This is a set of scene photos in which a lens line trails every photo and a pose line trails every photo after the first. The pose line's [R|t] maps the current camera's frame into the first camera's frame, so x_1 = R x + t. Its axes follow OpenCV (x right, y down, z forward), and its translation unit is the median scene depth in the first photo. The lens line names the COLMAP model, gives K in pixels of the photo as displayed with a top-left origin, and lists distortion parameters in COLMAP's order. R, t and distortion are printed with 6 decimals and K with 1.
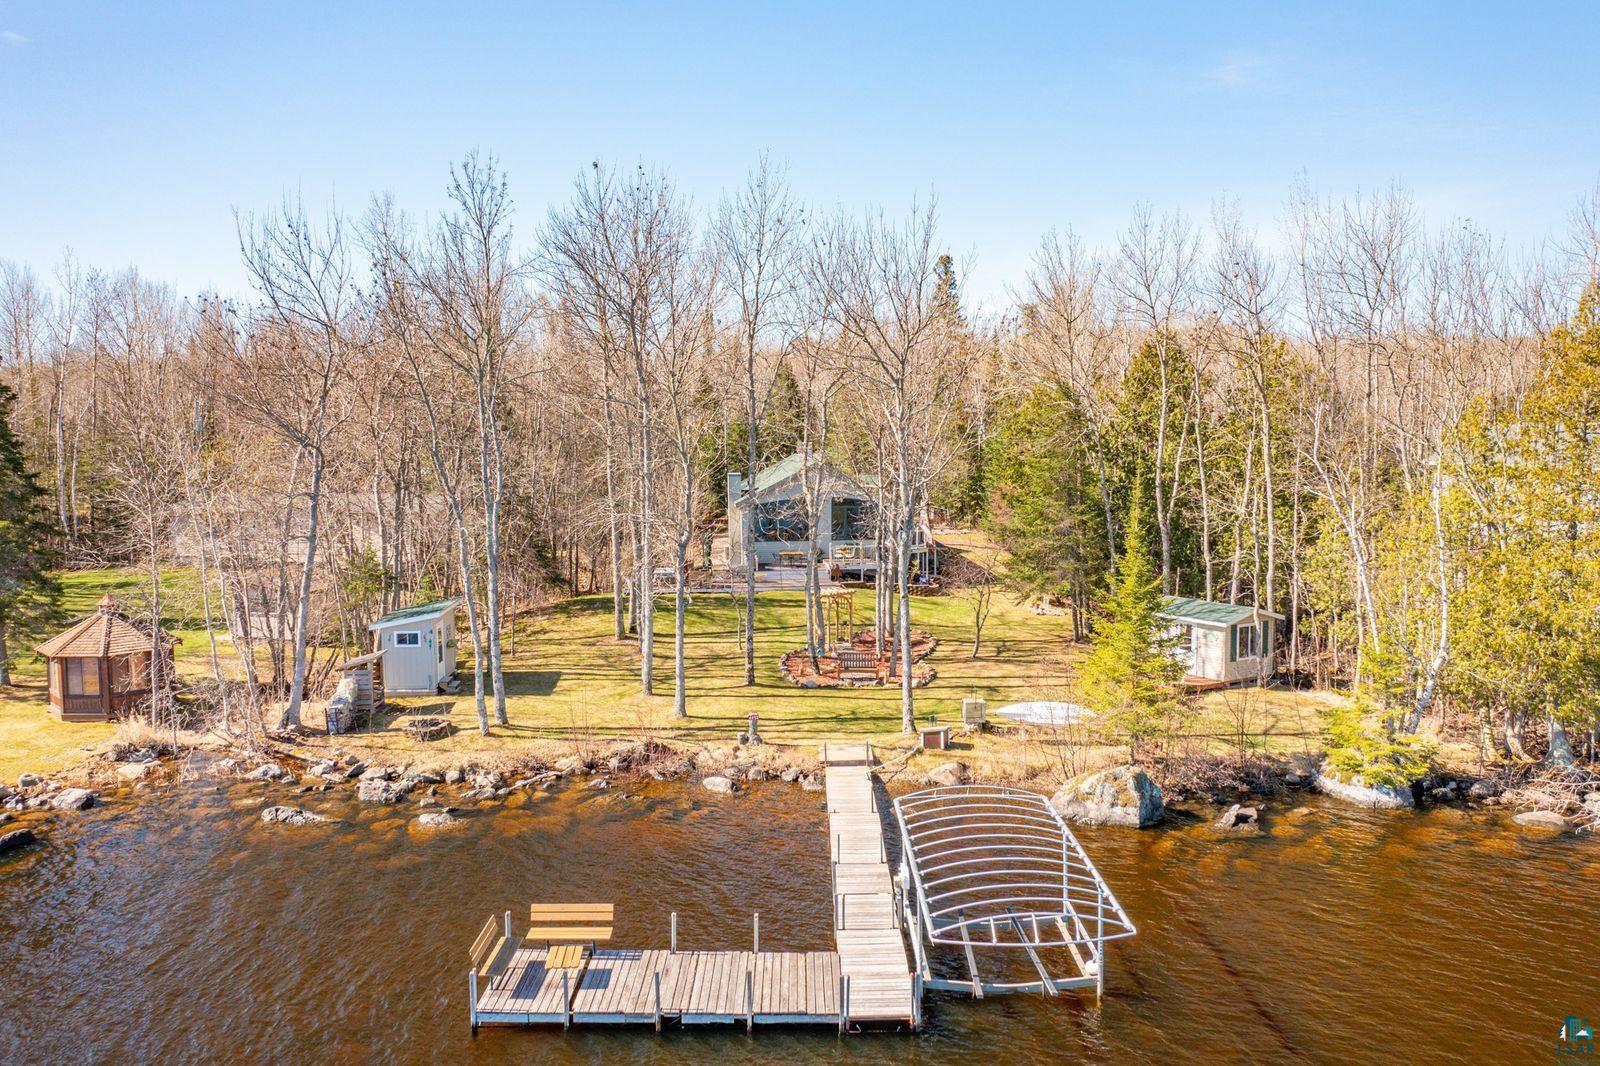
lens RADIAL K [[1275.1, 0, 800.0], [0, 1275.1, 533.0], [0, 0, 1]] dist [-0.031335, 0.011330]
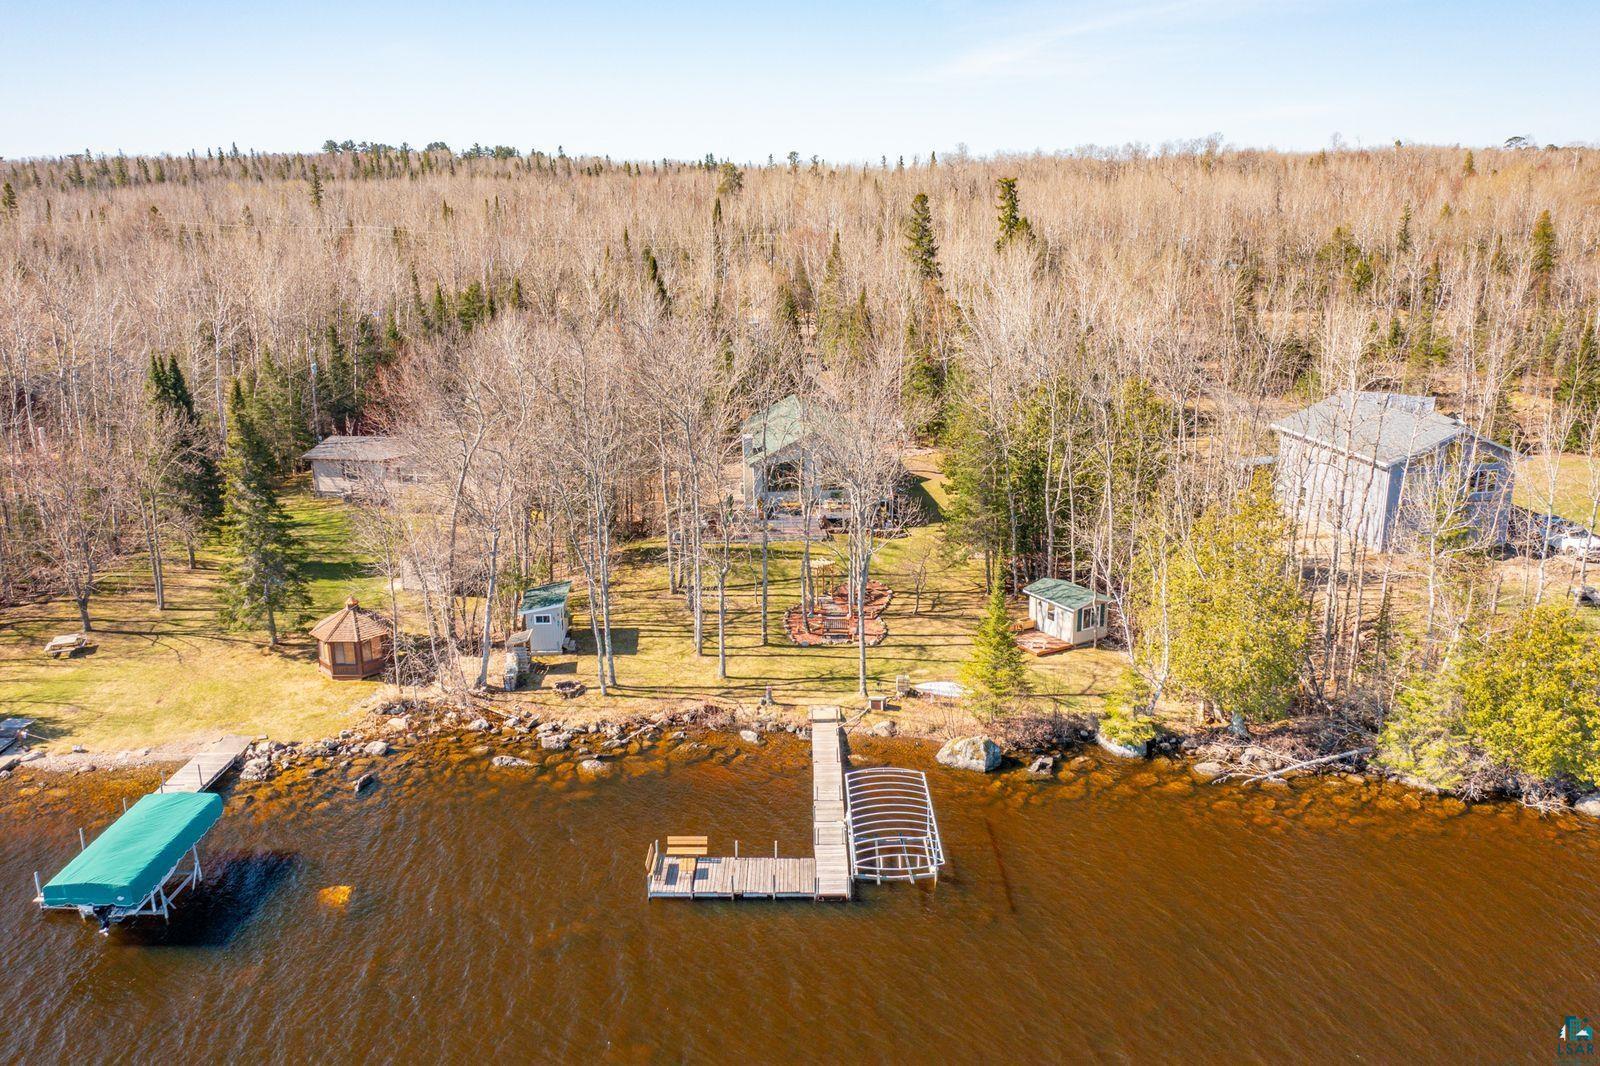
lens RADIAL K [[1275.1, 0, 800.0], [0, 1275.1, 533.0], [0, 0, 1]] dist [-0.031335, 0.011330]
pose [[0.999999, -0.000585, 0.001015, 0.002078], [0.000390, 0.983227, 0.182384, -0.373593], [-0.001104, -0.182383, 0.983227, -0.620518]]
